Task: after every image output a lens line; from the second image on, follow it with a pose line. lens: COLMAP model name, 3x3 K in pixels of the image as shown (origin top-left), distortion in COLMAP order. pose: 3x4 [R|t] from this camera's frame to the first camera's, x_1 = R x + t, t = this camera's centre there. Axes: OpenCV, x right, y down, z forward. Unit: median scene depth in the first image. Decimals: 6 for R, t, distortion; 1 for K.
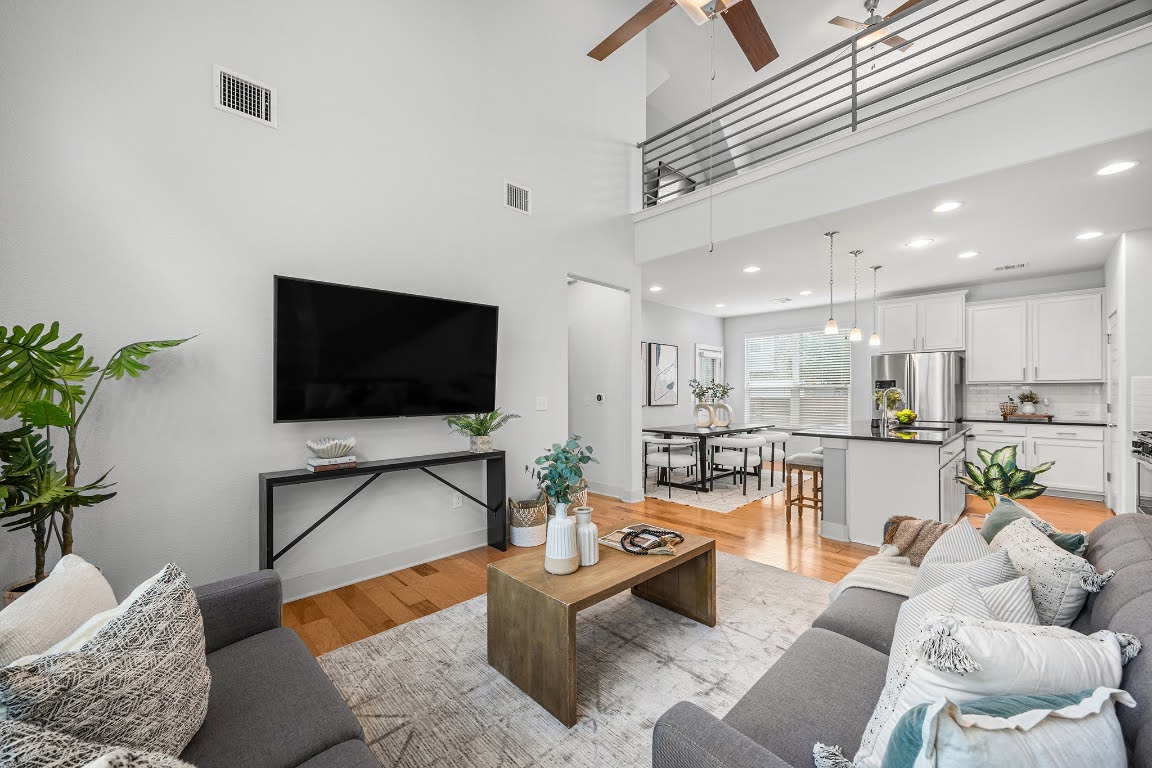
lens RADIAL K [[441.8, 0, 583.2], [0, 441.8, 390.2], [0, 0, 1]] dist [-0.000545, -0.000079]
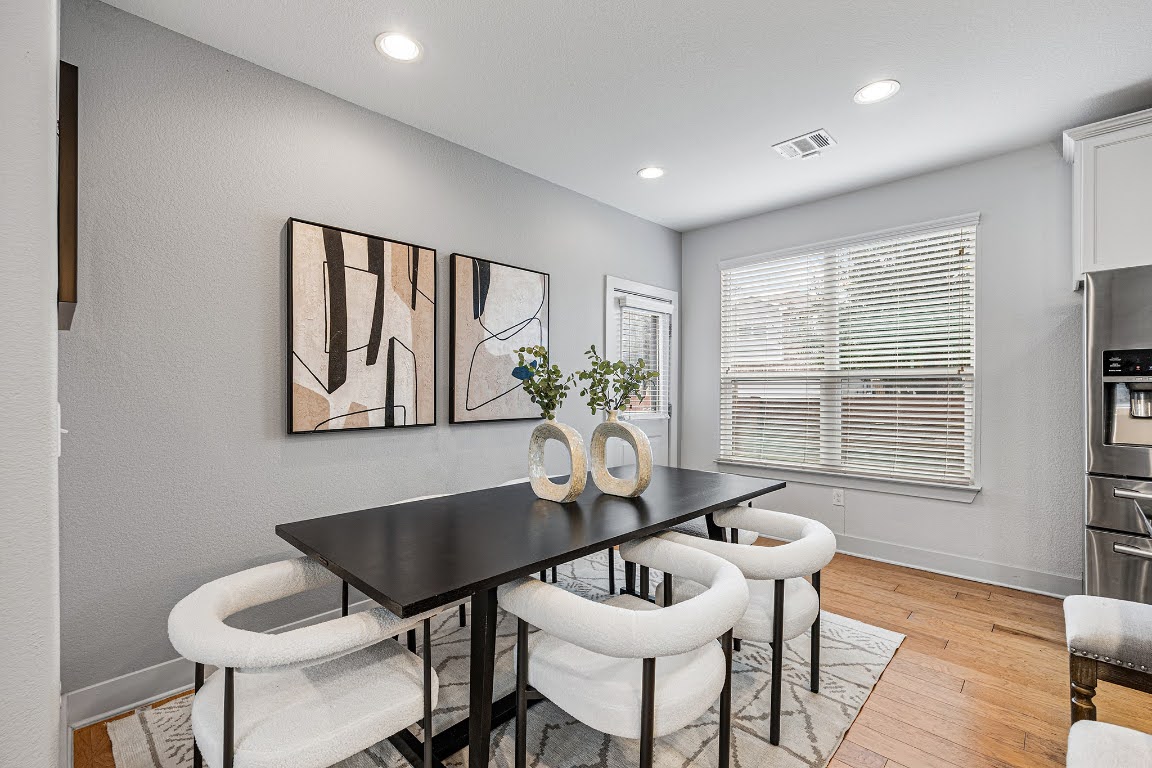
lens RADIAL K [[497.9, 0, 573.7], [0, 497.9, 389.1], [0, 0, 1]] dist [0.002004, 0.000665]
pose [[0.999969, 0.000016, 0.007827, 0.240030], [-0.000077, 0.999969, 0.007815, 0.003265], [-0.007826, -0.007816, 0.999939, 0.554360]]
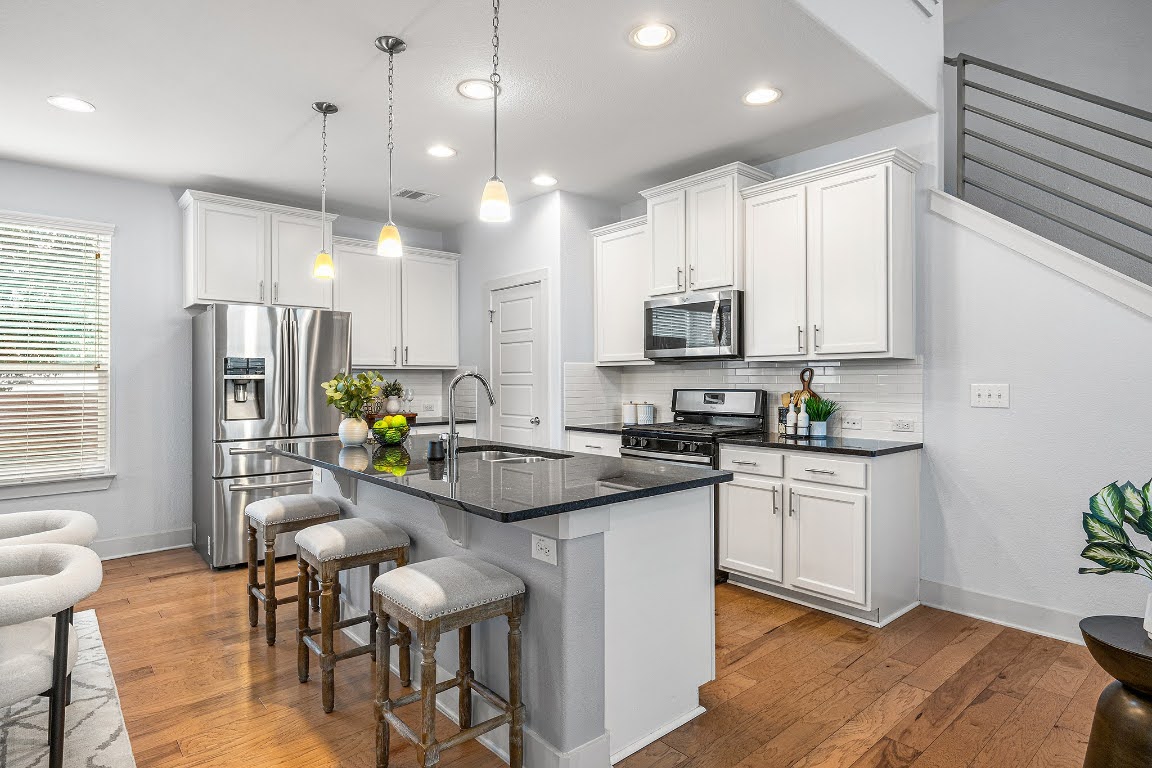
lens RADIAL K [[617.7, 0, 578.2], [0, 617.7, 383.3], [0, 0, 1]] dist [-0.000524, 0.000303]
pose [[0.063736, -0.000694, 0.997967, 0.031464], [0.000762, 1.000000, 0.000647, 0.005234], [-0.997966, 0.000720, 0.063737, 0.500867]]
